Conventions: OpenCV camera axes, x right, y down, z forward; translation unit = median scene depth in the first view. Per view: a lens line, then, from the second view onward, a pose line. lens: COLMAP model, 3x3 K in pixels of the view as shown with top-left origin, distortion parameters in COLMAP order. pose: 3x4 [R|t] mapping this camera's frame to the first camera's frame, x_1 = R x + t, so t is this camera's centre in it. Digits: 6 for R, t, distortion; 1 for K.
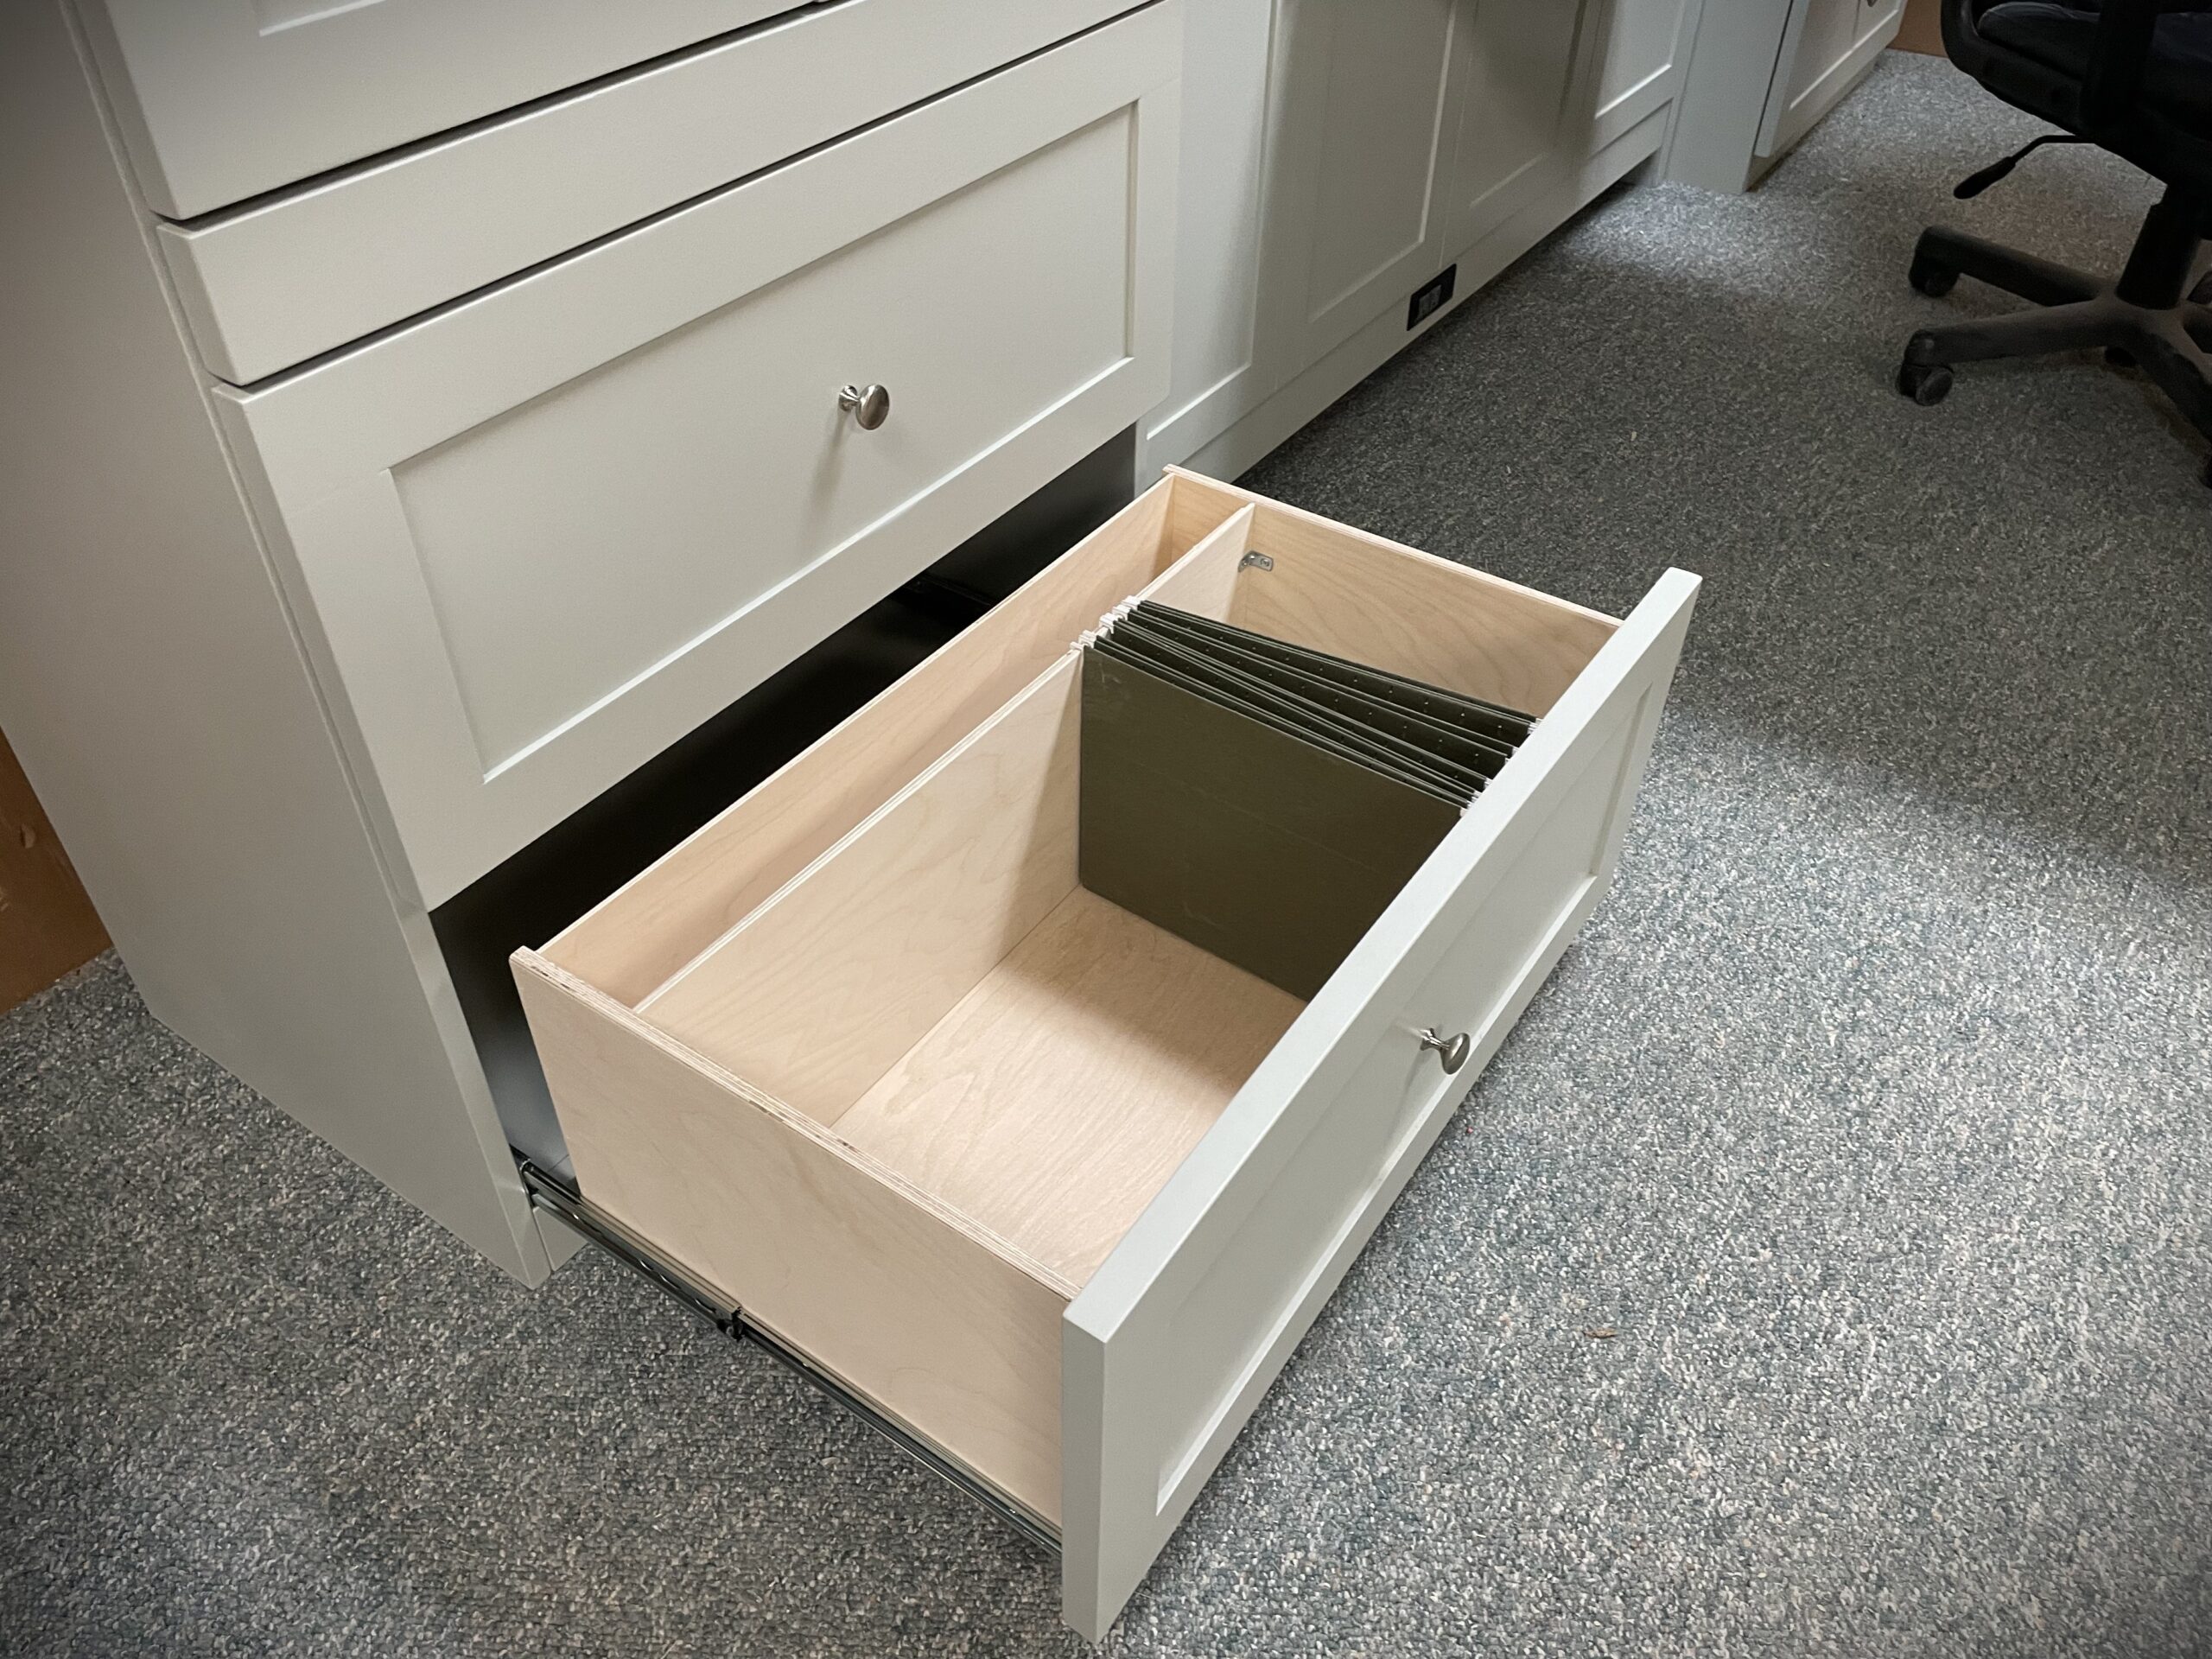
lens RADIAL K [[1727.5, 0, 1083.5], [0, 1727.5, 833.5], [0, 0, 1]] dist [0.089063, -0.134208]
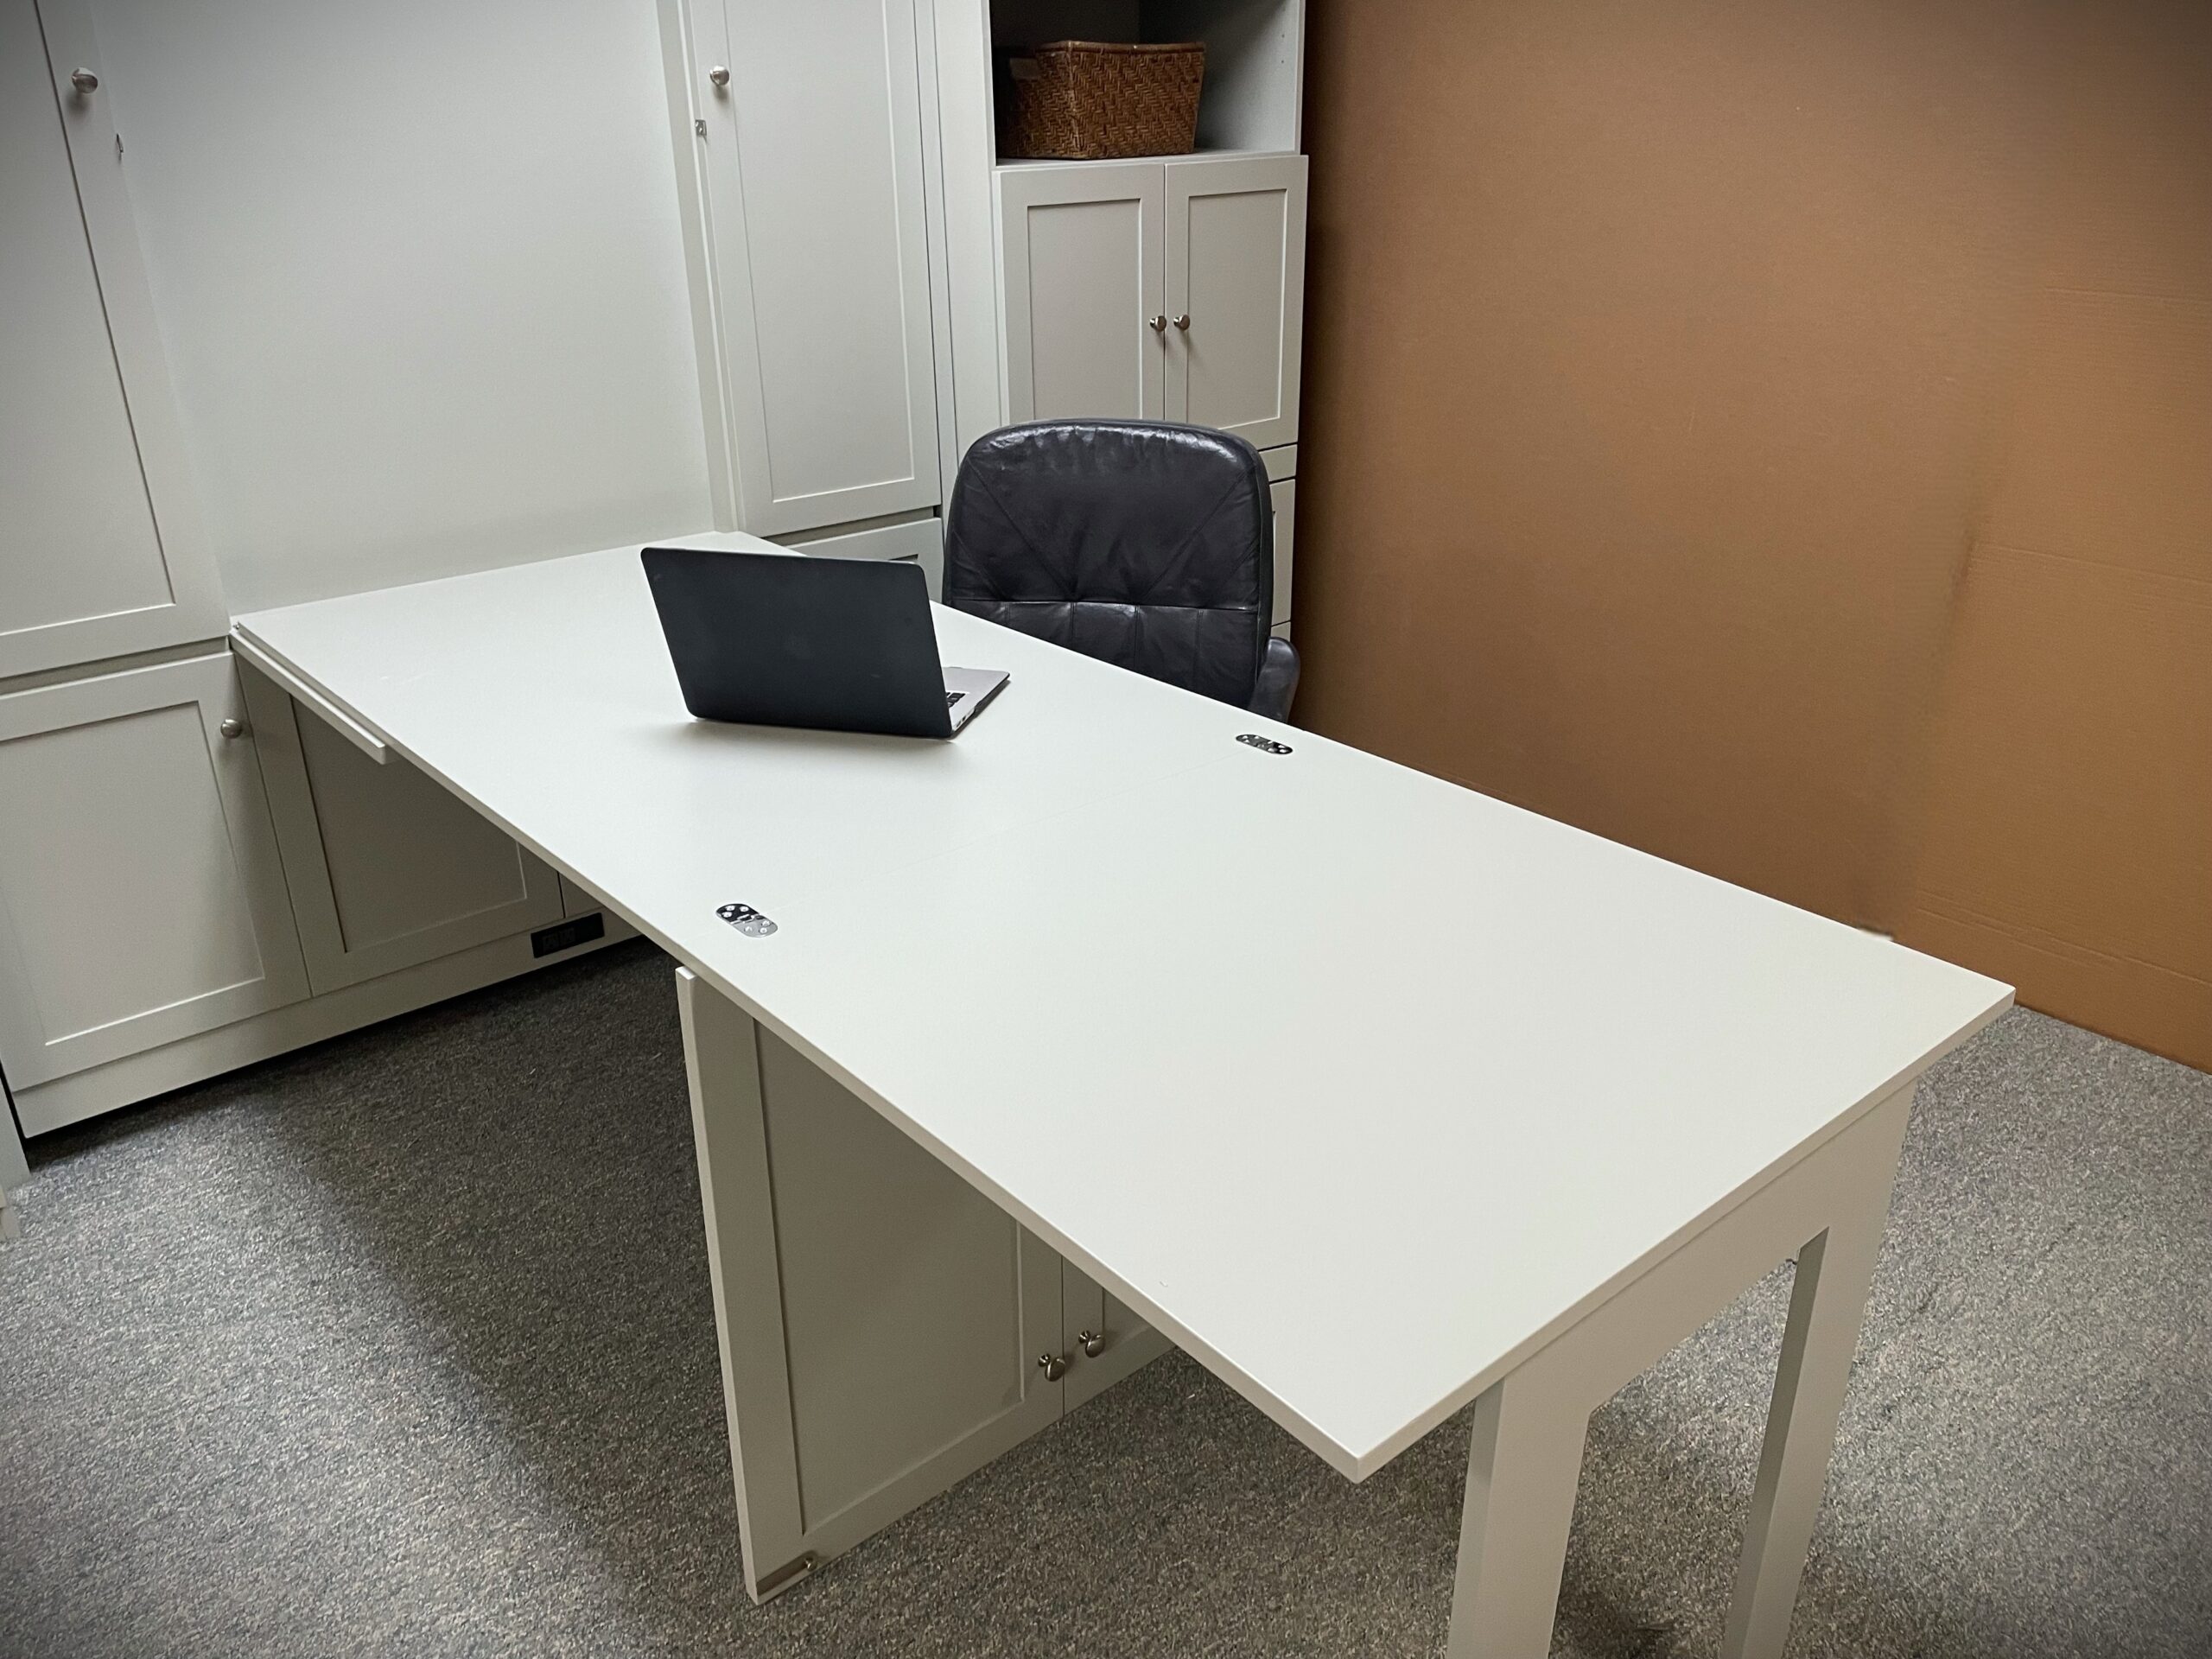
lens RADIAL K [[1680.6, 0, 1106.0], [0, 1680.6, 829.5], [0, 0, 1]] dist [0.083743, -0.109671]
pose [[0.967909, 0.091007, -0.234241, 1.309897], [-0.154922, 0.950014, -0.271058, -0.140270], [0.197864, 0.298648, 0.933627, -0.231378]]
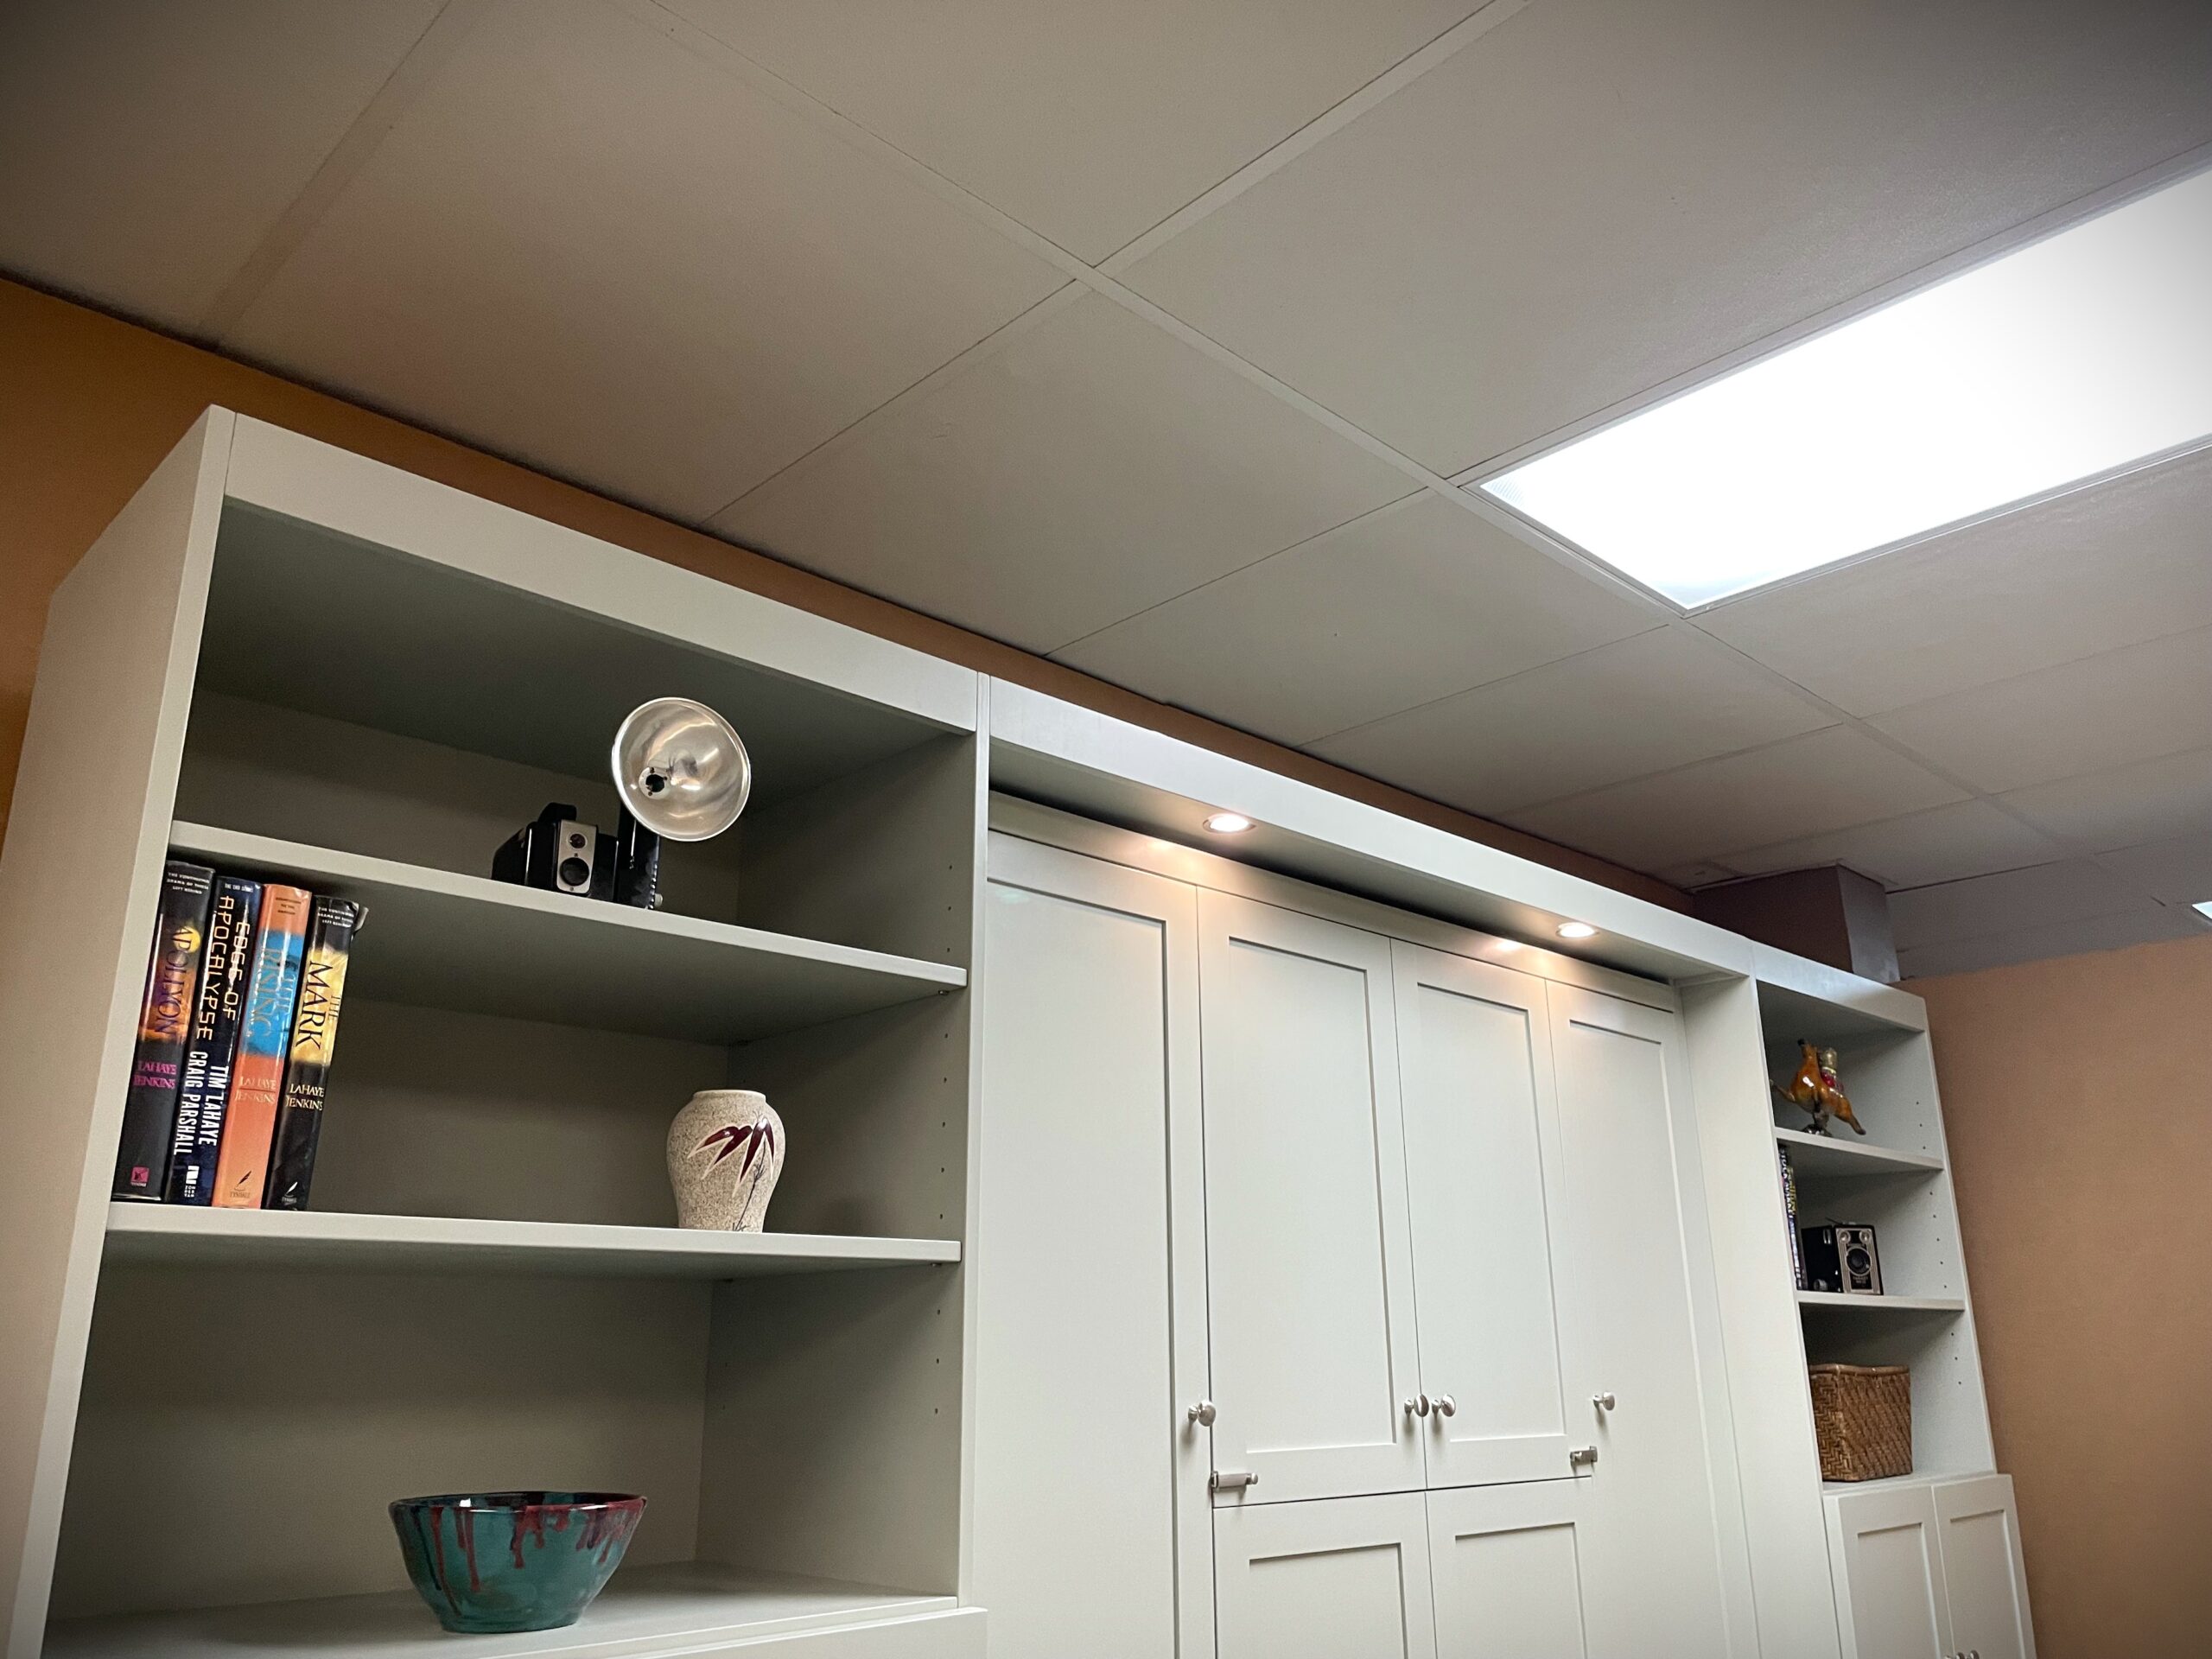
lens RADIAL K [[1680.6, 0, 1106.0], [0, 1680.6, 829.5], [0, 0, 1]] dist [0.083743, -0.109671]
pose [[0.981680, -0.064168, -0.179405, 0.329784], [-0.118211, 0.533342, -0.837599, -0.116000], [0.149431, 0.843463, 0.515986, -0.332635]]
